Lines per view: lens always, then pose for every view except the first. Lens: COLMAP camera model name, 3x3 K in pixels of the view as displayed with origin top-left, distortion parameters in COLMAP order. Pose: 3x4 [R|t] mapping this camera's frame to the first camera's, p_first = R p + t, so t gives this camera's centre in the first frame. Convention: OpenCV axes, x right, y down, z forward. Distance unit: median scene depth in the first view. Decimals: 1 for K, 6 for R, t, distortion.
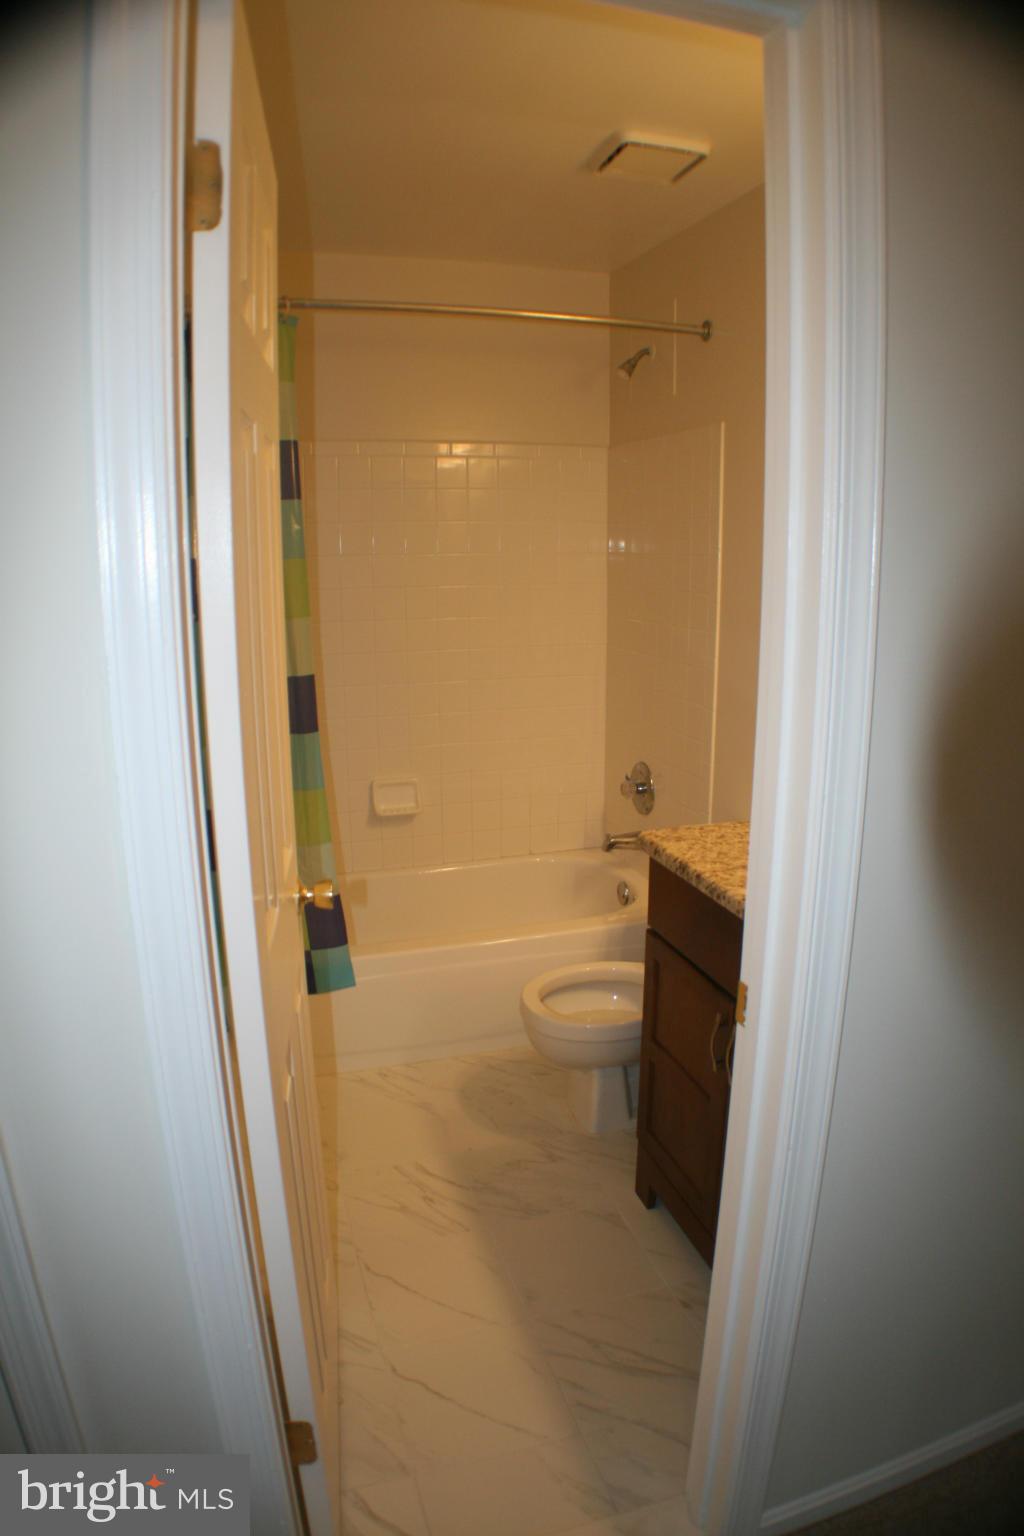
lens RADIAL K [[998.5, 0, 512.0], [0, 998.5, 768.0], [0, 0, 1]] dist [-0.231332, 0.076379]
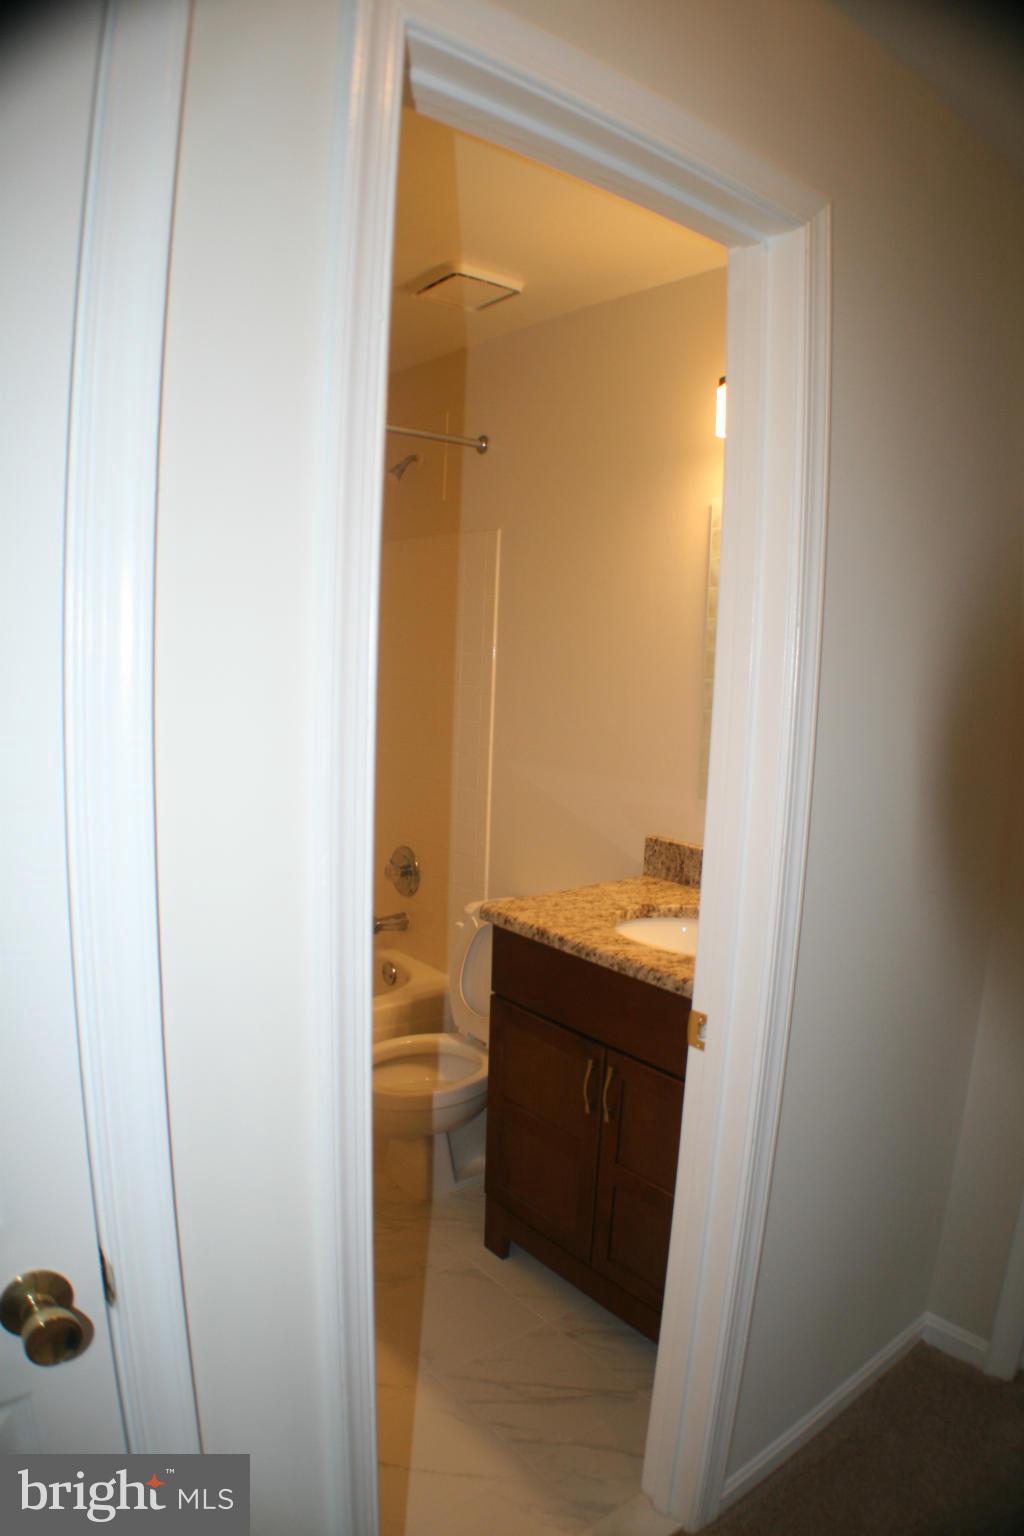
lens RADIAL K [[998.5, 0, 512.0], [0, 998.5, 768.0], [0, 0, 1]] dist [-0.231332, 0.076379]
pose [[0.934266, -0.015213, 0.356252, -0.229247], [0.047325, 0.995541, -0.081598, 0.005464], [-0.353422, 0.093094, 0.930820, -0.035961]]
